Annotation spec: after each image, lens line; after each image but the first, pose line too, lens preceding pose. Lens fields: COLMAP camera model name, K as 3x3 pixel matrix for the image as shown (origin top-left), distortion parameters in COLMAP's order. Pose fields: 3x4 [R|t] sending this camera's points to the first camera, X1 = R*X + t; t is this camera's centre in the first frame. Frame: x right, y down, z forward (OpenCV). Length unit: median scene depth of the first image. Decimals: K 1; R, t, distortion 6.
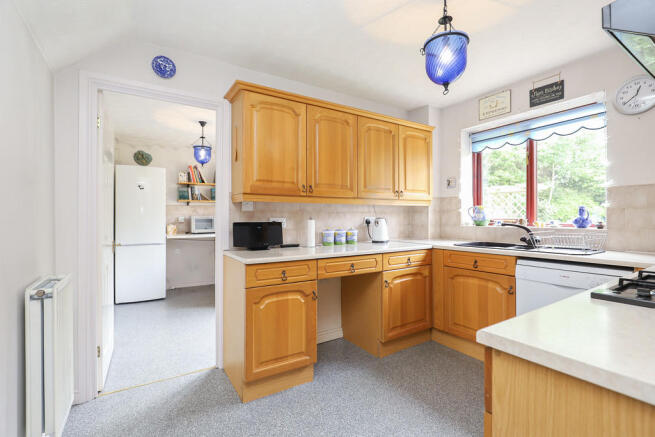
lens RADIAL K [[301.0, 0, 323.5], [0, 301.0, 218.5], [0, 0, 1]] dist [-0.026608, 0.000134]
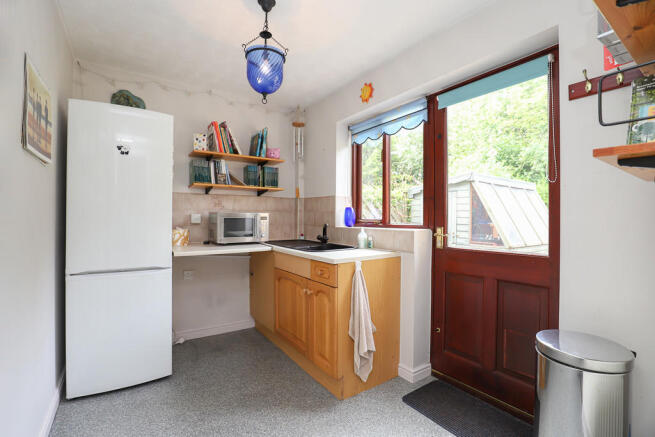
lens RADIAL K [[301.0, 0, 314.9], [0, 301.0, 220.2], [0, 0, 1]] dist [-0.026608, 0.000134]
pose [[0.999744, 0.016277, 0.015726, -0.264688], [-0.016239, 0.999865, -0.002586, 0.004275], [-0.015766, 0.002330, 0.999873, 0.443685]]
